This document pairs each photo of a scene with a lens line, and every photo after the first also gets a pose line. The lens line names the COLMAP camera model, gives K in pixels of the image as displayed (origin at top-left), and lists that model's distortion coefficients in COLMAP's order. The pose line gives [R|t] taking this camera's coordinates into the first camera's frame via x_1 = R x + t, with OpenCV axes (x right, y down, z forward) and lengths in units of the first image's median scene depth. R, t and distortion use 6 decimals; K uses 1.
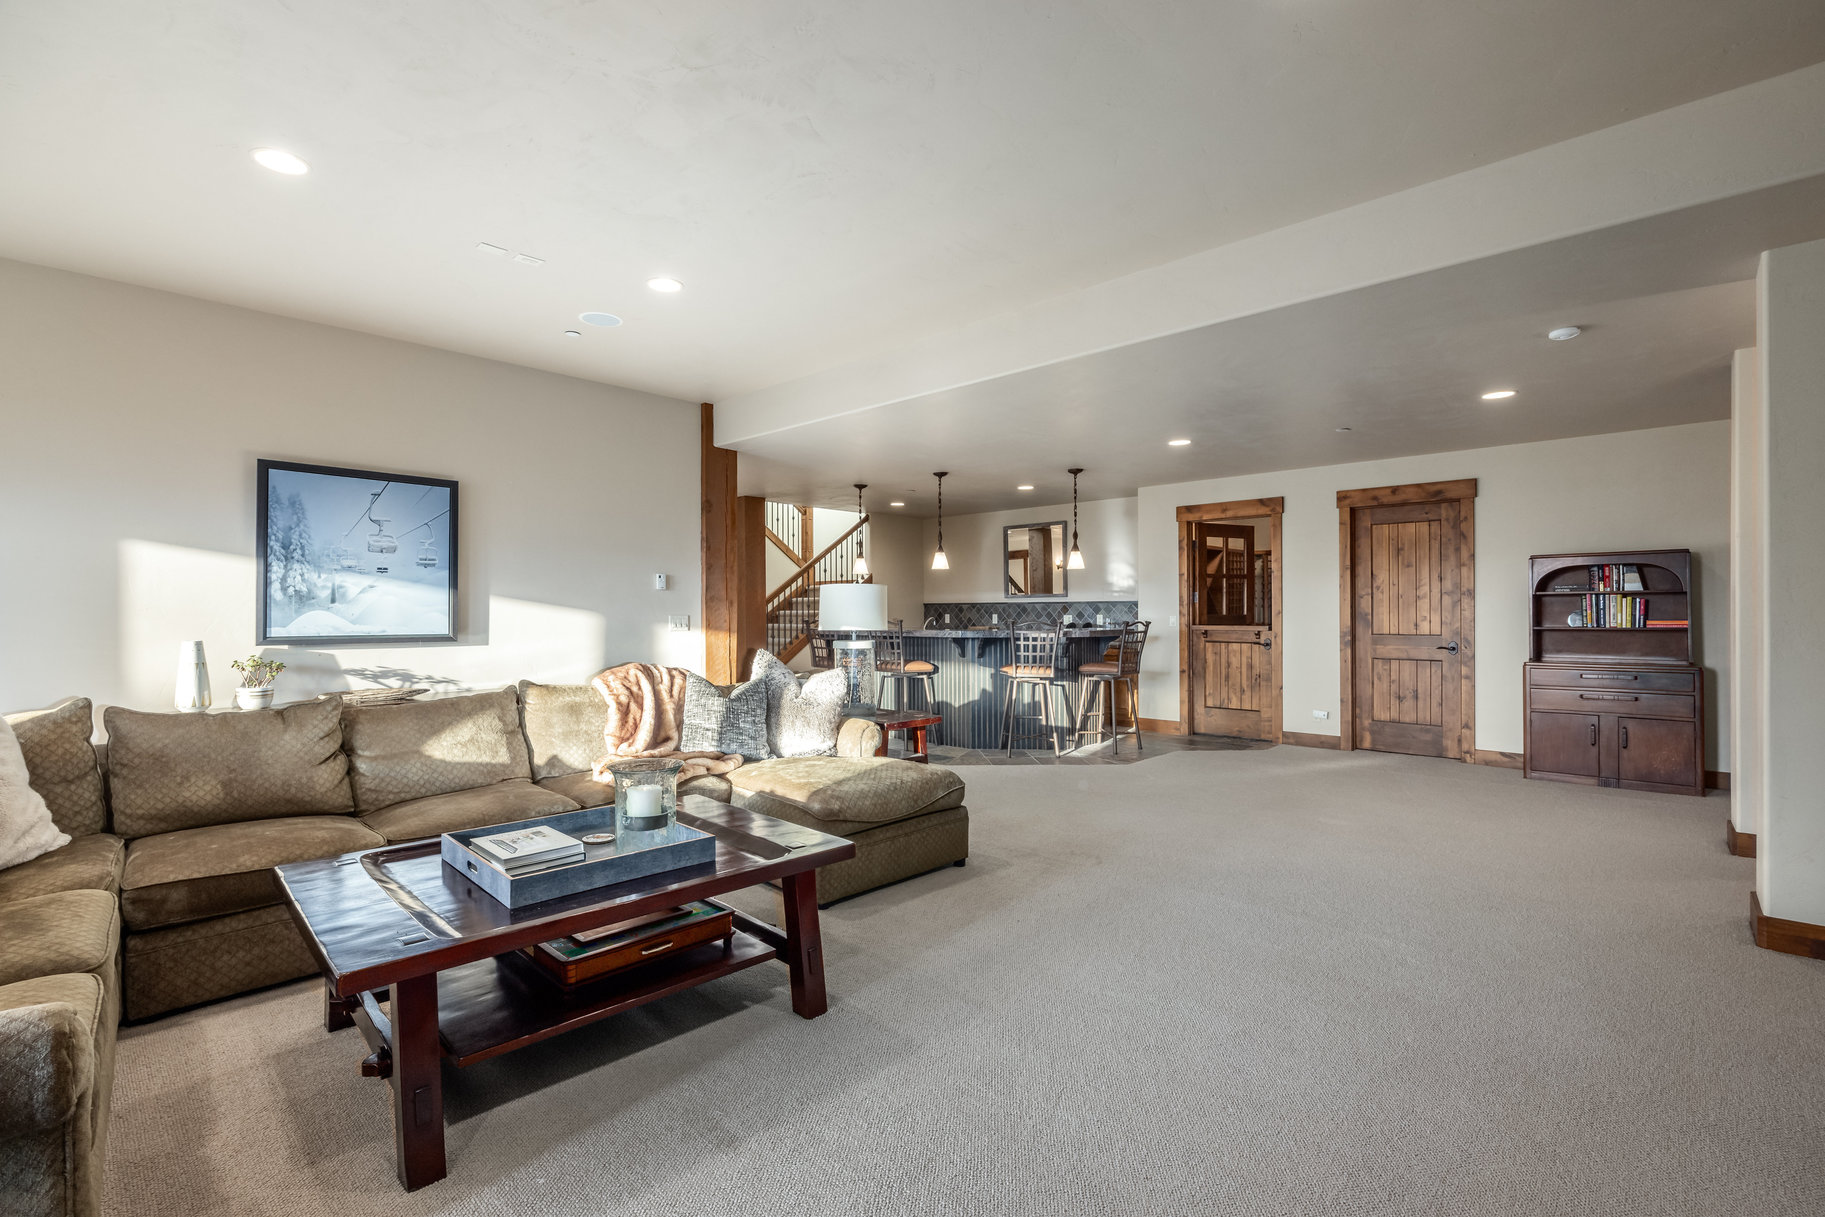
lens RADIAL K [[826.5, 0, 895.0], [0, 826.5, 610.7], [0, 0, 1]] dist [-0.000695, 0.000553]
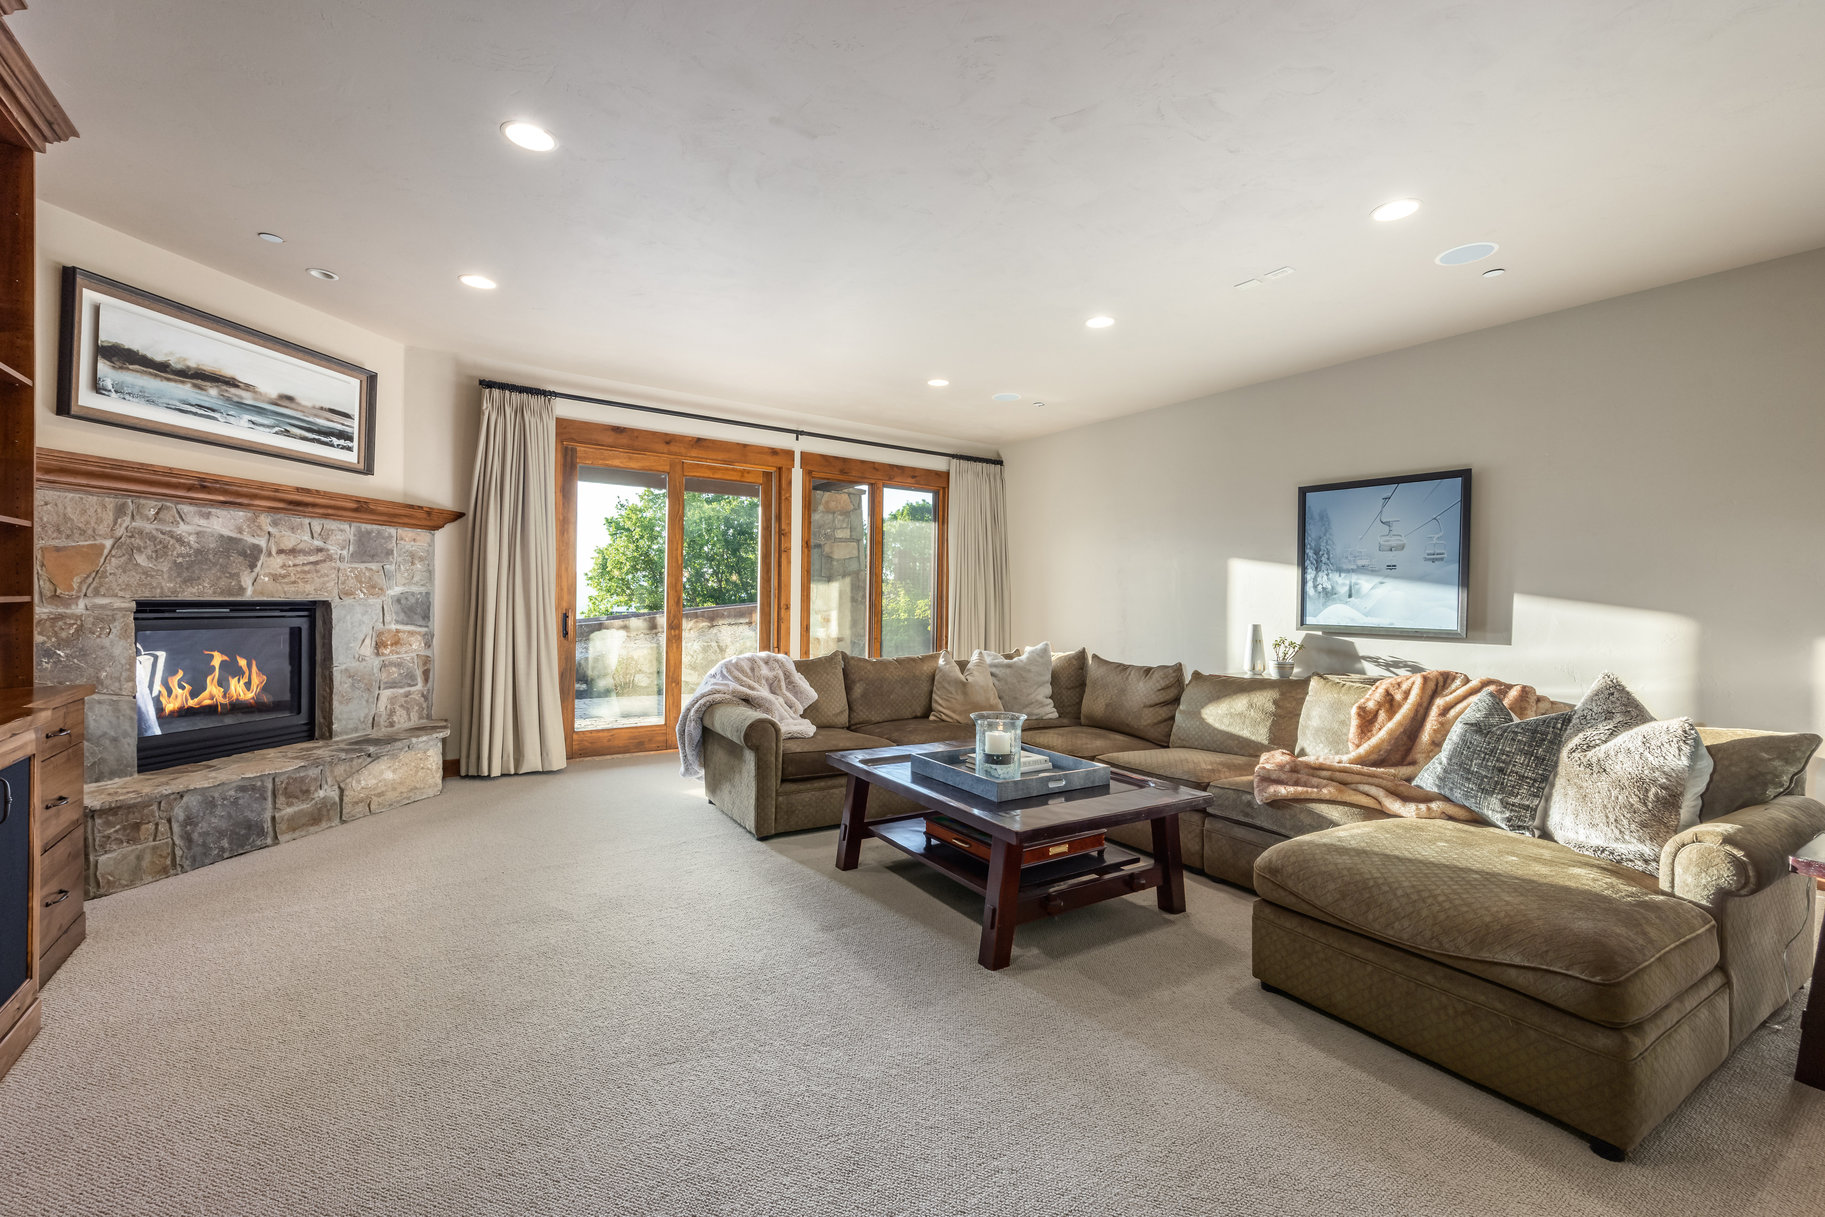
lens RADIAL K [[757.8, 0, 895.3], [0, 757.8, 604.7], [0, 0, 1]] dist [0.005929, -0.000142]
pose [[-0.214299, 0.005400, -0.976753, 0.518694], [-0.013054, 0.999880, 0.008392, -0.000246], [0.976681, 0.014549, -0.214203, 0.616277]]
